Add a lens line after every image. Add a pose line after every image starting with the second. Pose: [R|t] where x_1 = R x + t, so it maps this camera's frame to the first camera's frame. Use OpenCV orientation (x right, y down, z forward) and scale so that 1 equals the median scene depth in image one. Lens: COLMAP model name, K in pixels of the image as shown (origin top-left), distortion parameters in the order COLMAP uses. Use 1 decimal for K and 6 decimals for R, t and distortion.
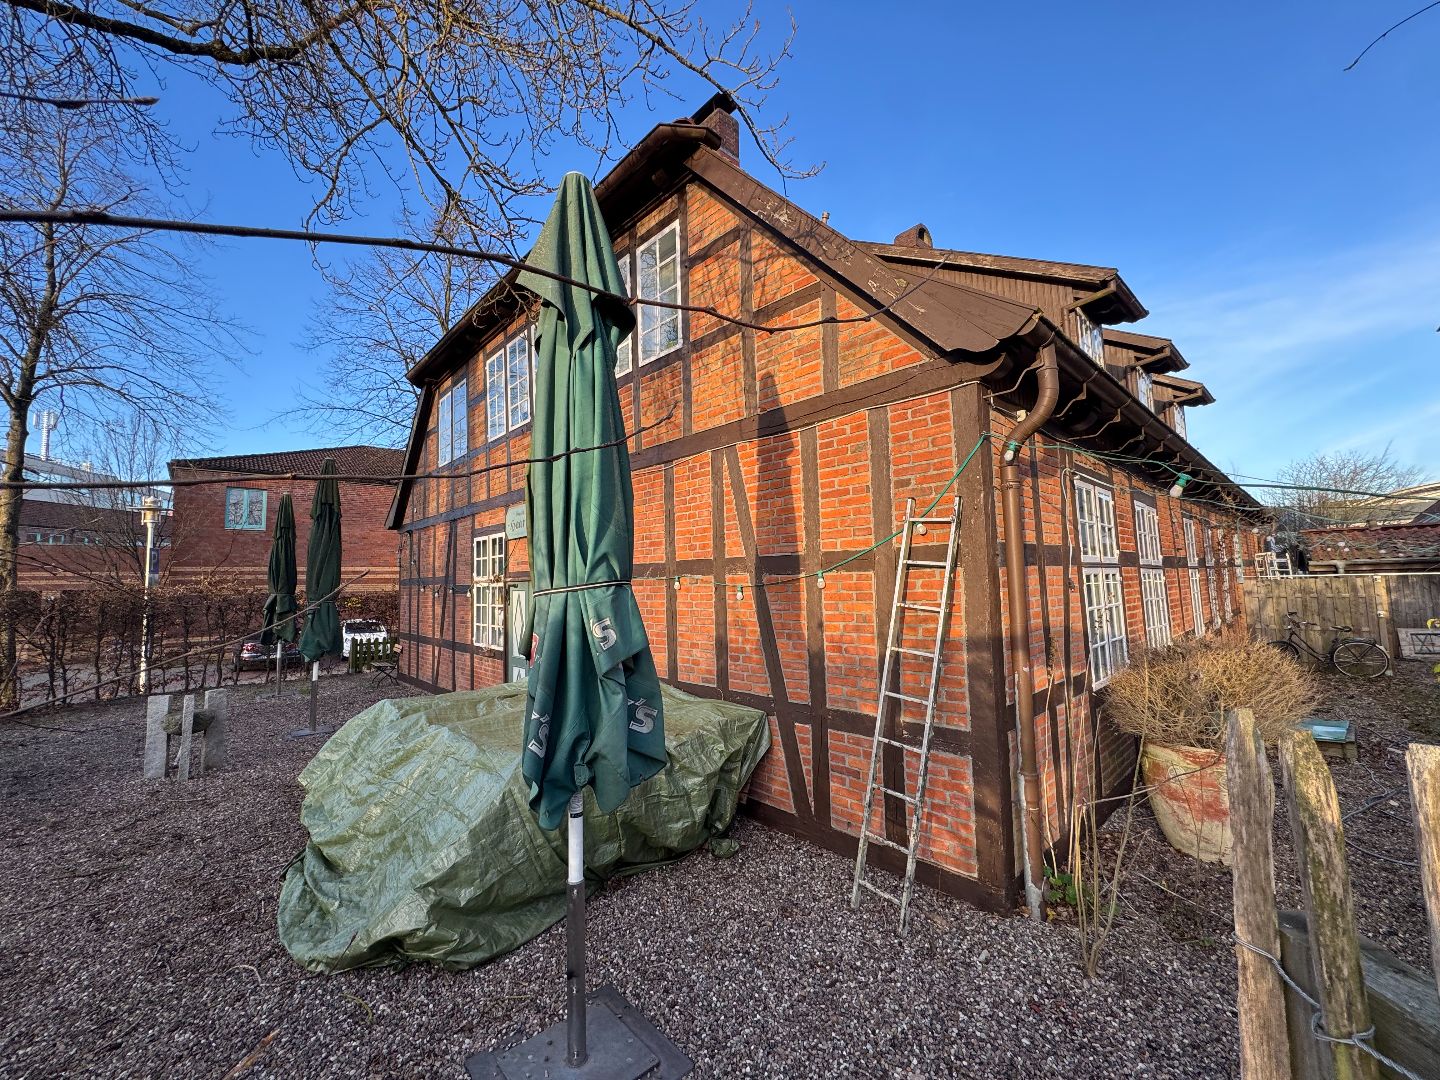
lens RADIAL K [[572.6, 0, 717.2], [0, 572.6, 541.9], [0, 0, 1]] dist [-0.002643, 0.000674]
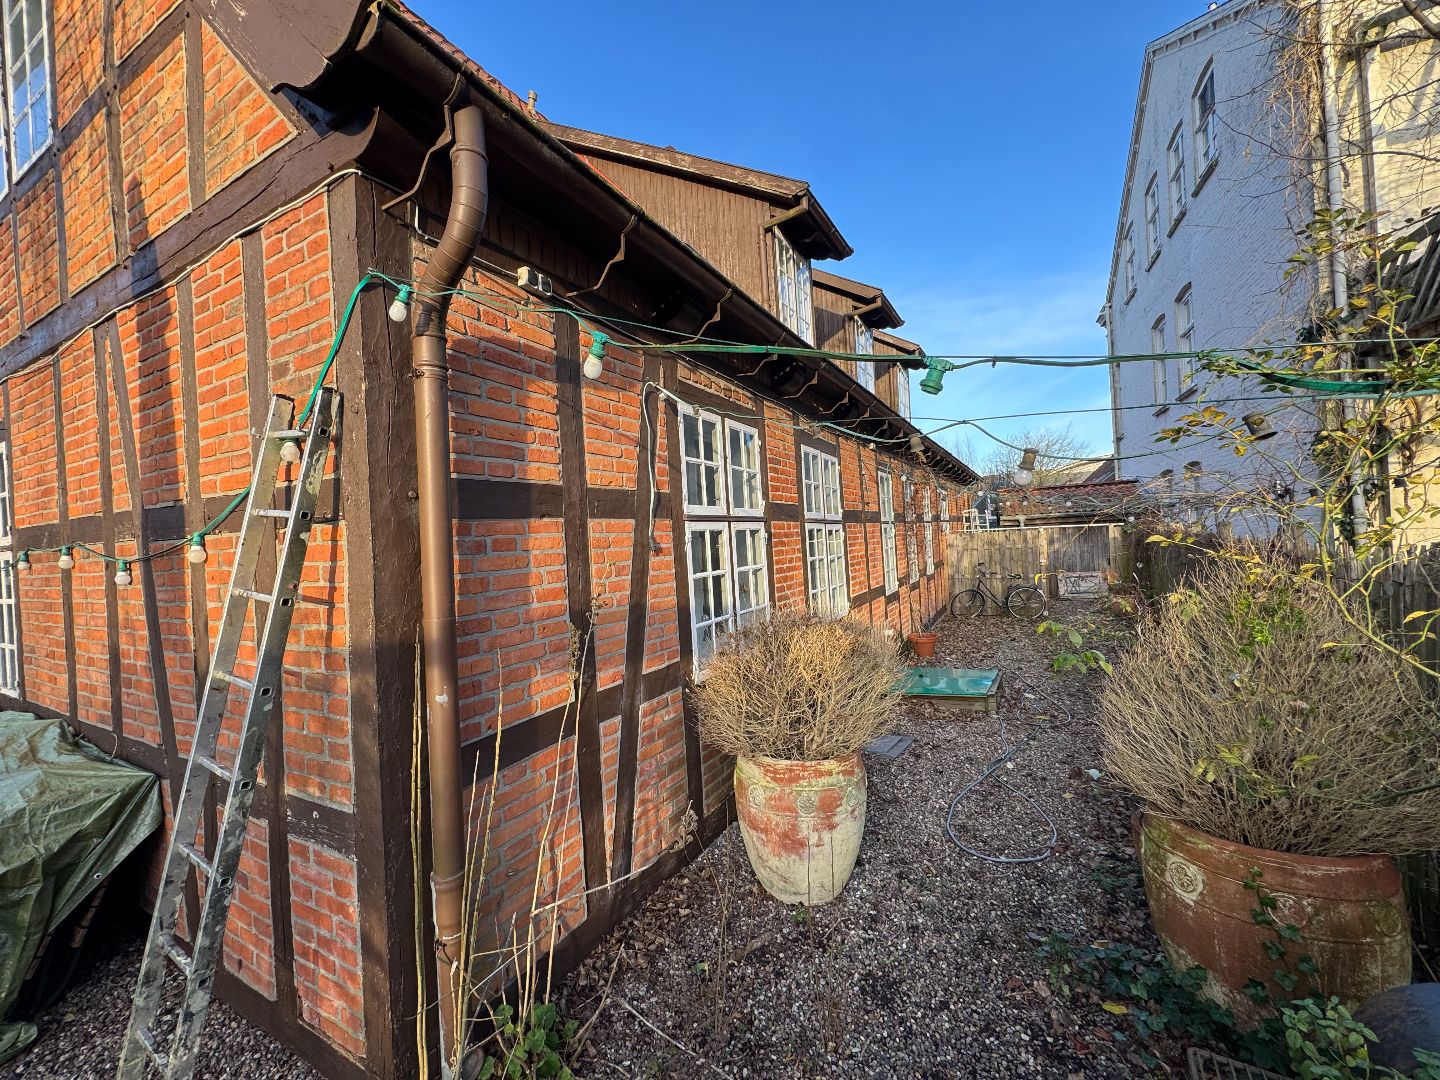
lens RADIAL K [[572.6, 0, 717.2], [0, 572.6, 541.9], [0, 0, 1]] dist [-0.002643, 0.000674]
pose [[0.951609, -0.022654, 0.306474, 0.407855], [0.002436, 0.997804, 0.066193, 0.019830], [-0.307301, -0.062244, 0.949575, 0.249880]]
